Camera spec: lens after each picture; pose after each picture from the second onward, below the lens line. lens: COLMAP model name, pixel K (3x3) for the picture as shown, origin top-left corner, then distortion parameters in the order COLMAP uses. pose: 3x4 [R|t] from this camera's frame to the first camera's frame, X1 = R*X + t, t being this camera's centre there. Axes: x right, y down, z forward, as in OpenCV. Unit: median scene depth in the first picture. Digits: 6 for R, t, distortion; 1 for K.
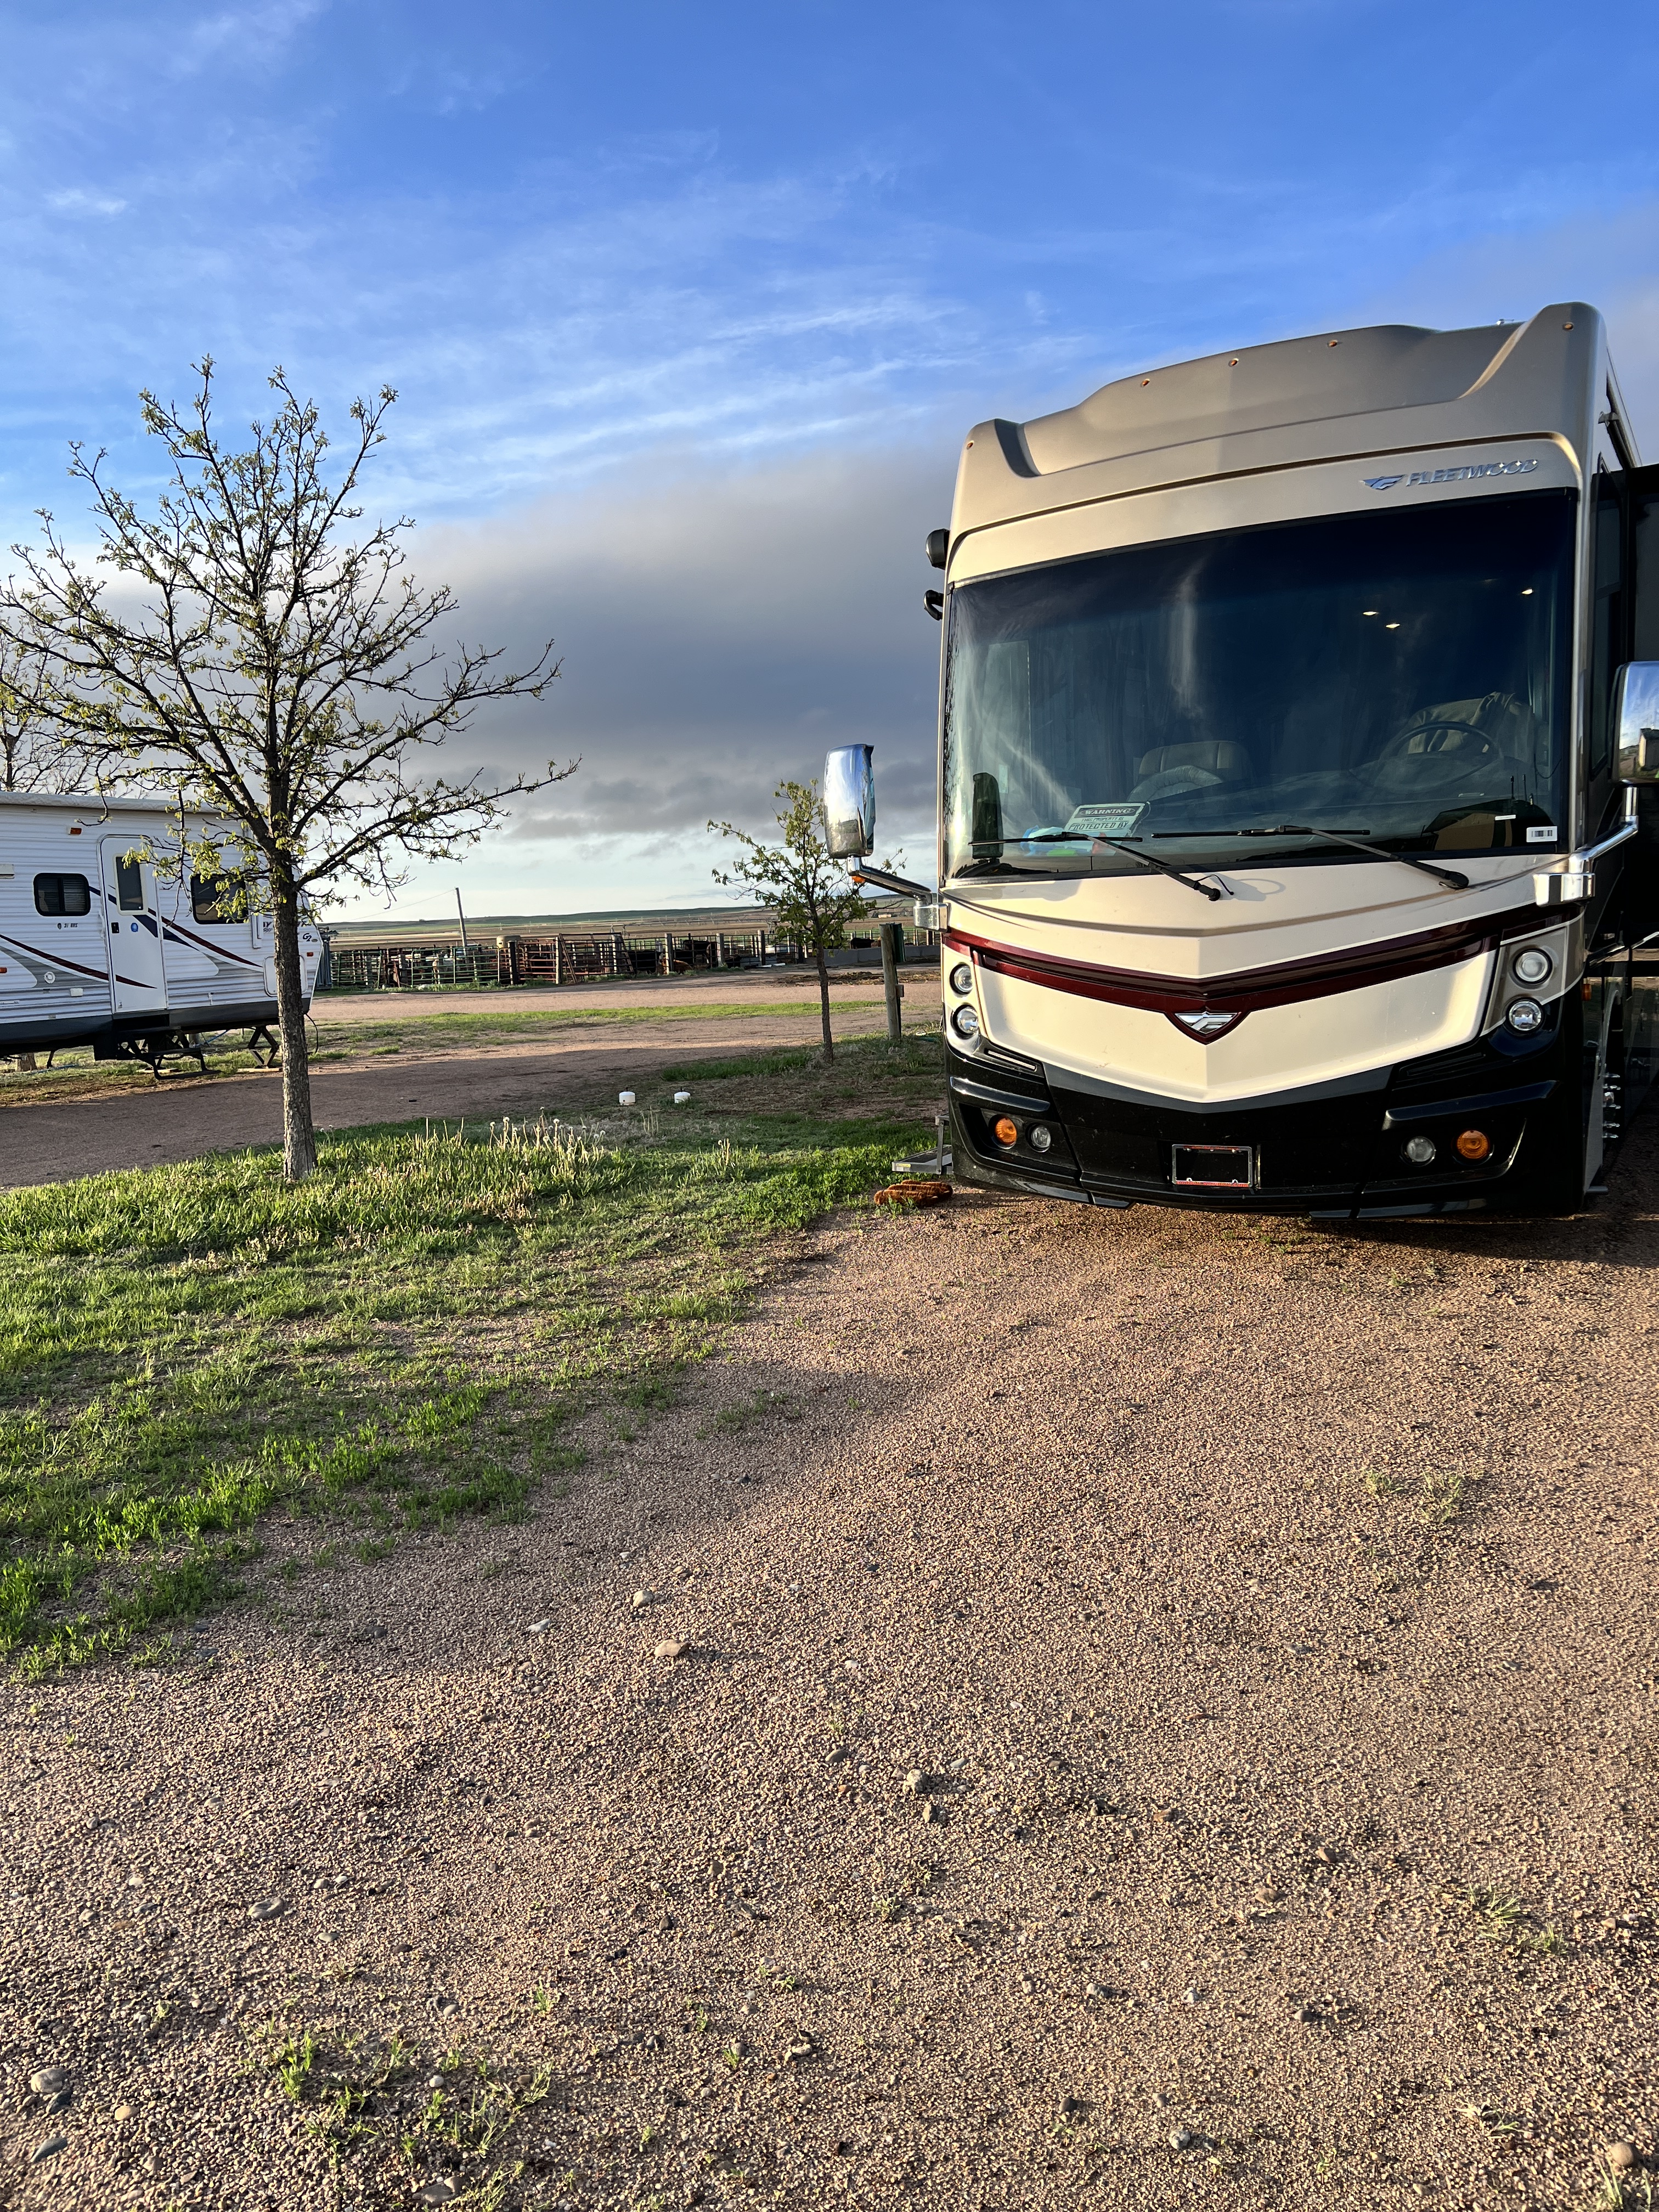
lens RADIAL K [[1690.4, 0, 825.3], [0, 1690.4, 1109.6], [0, 0, 1]] dist [0.050249, -0.000998]
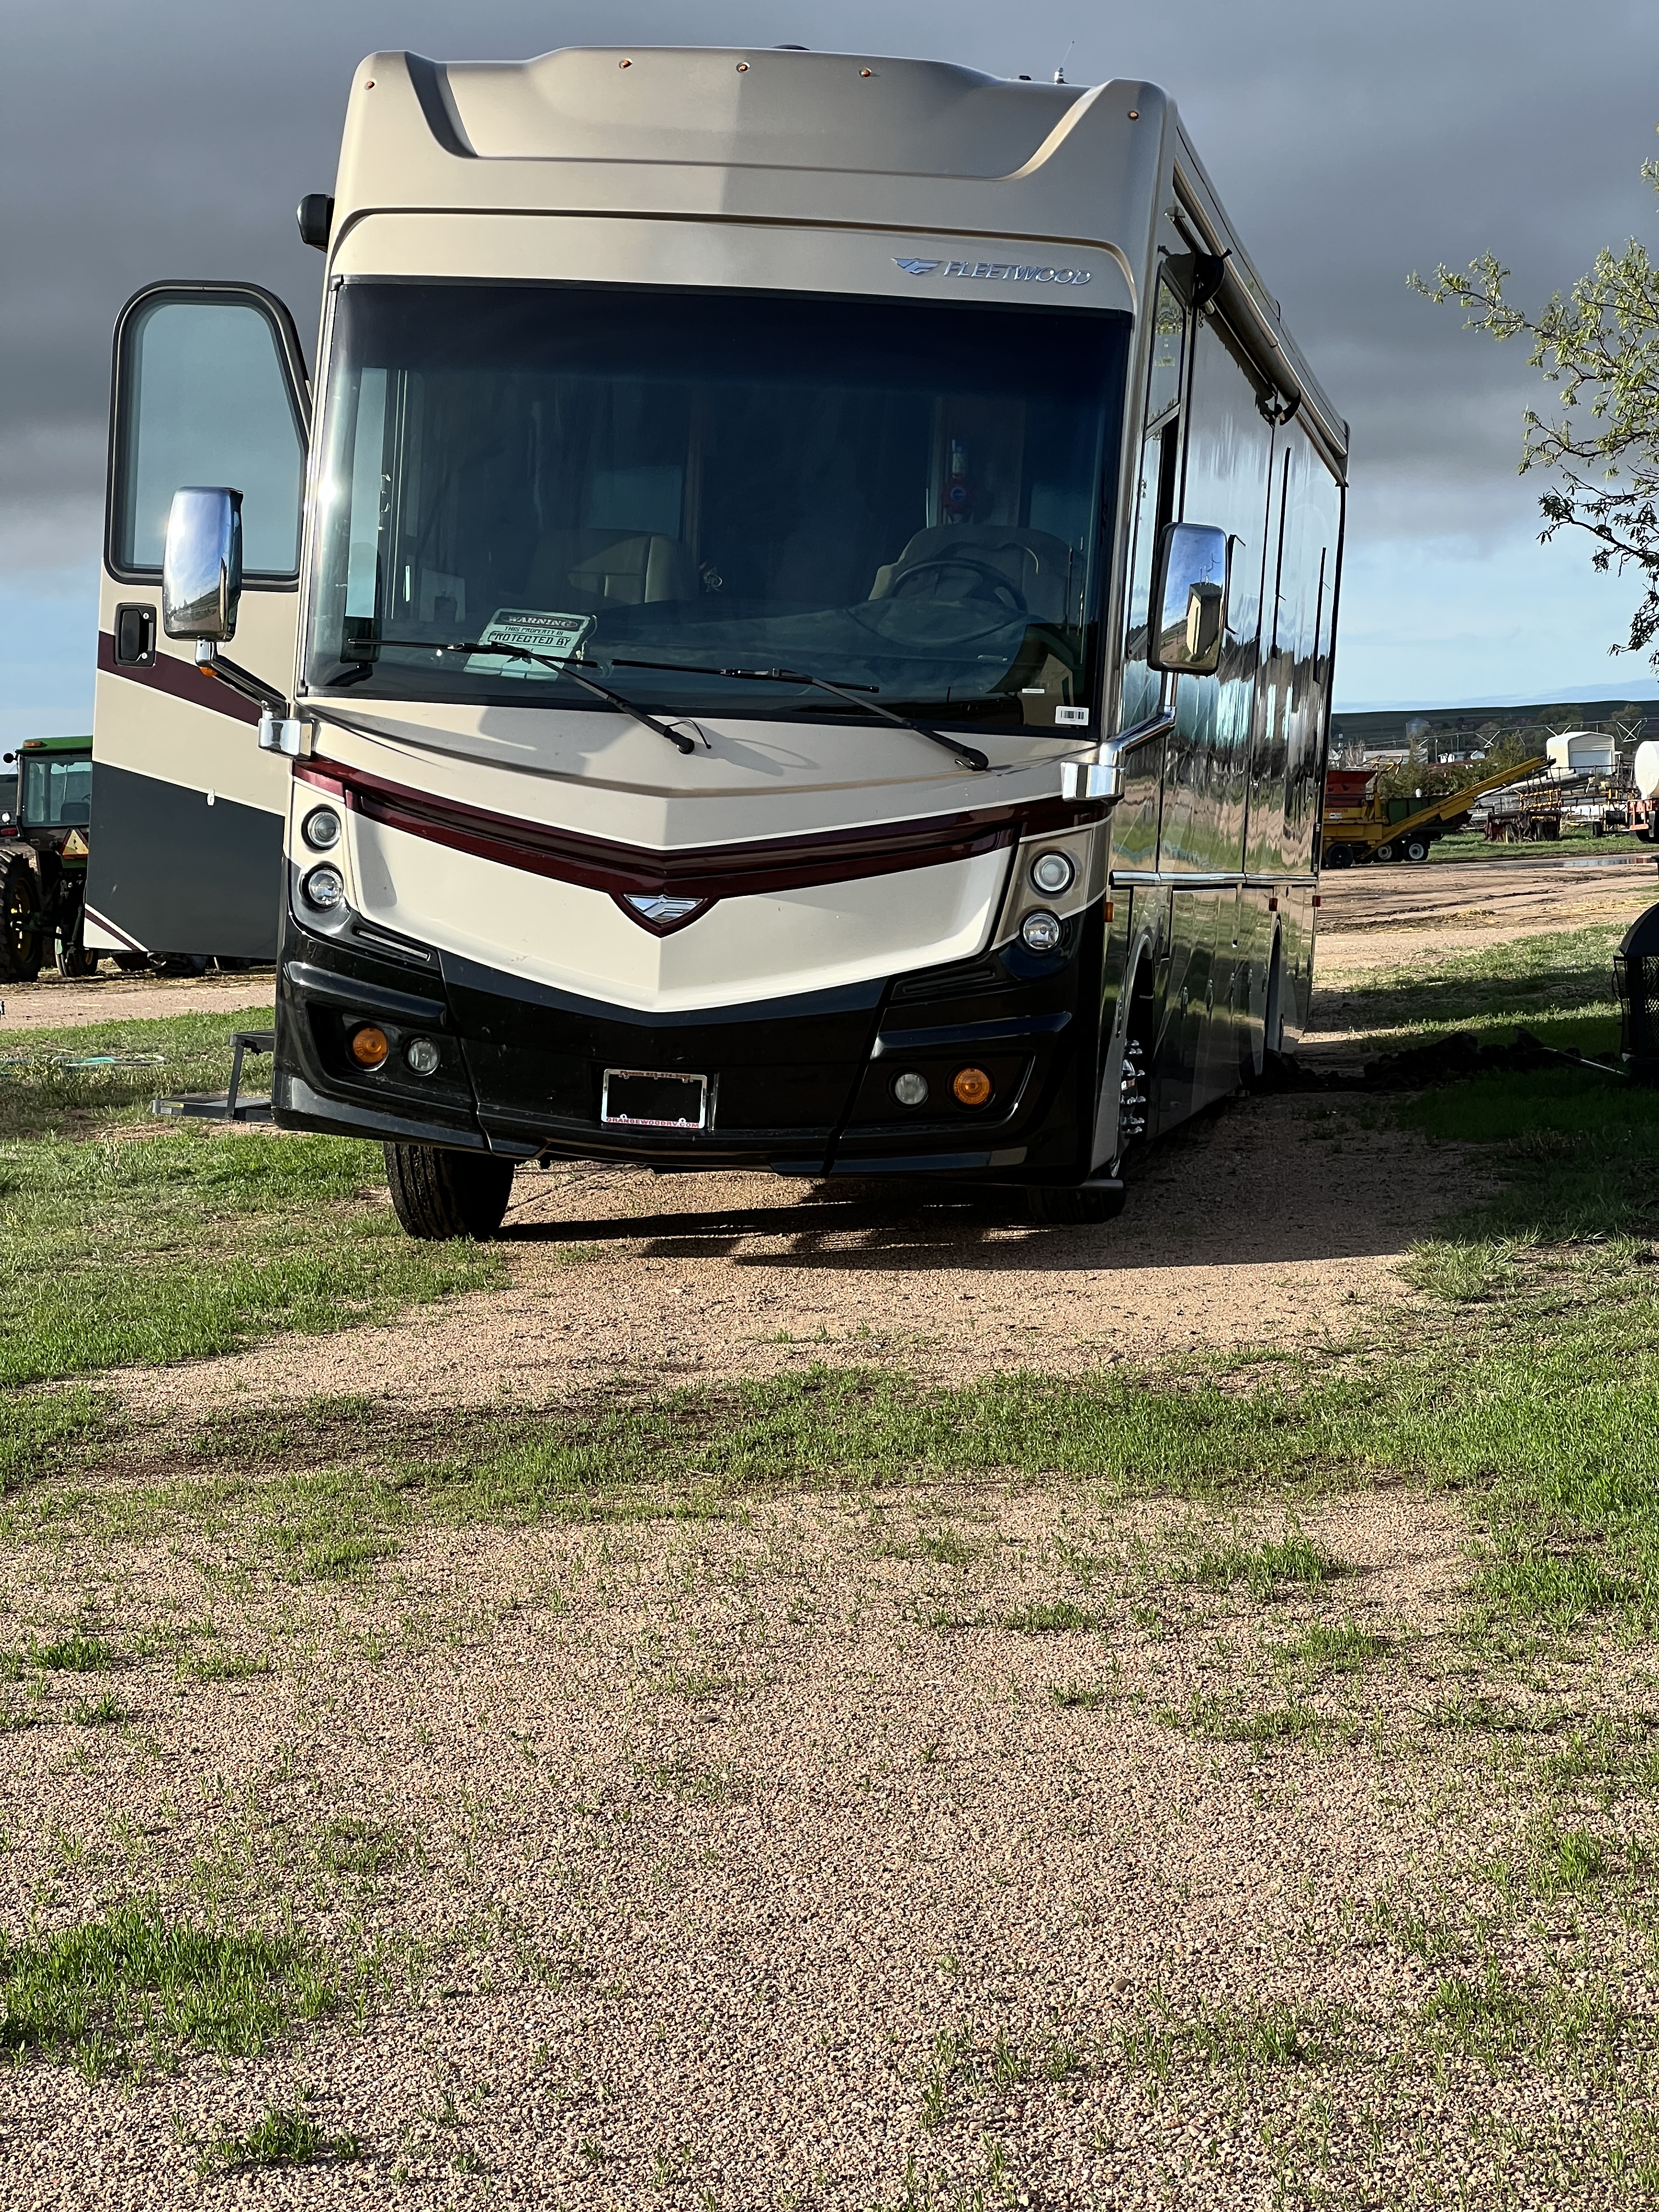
lens RADIAL K [[4964.7, 0, 830.3], [0, 4964.7, 1106.7], [0, 0, 1]] dist [0.219966, 0.000000]
pose [[0.948812, 0.081709, 0.305090, -0.388934], [-0.064617, 0.995743, -0.065725, 0.183198], [-0.309161, 0.042646, 0.950053, -1.178398]]
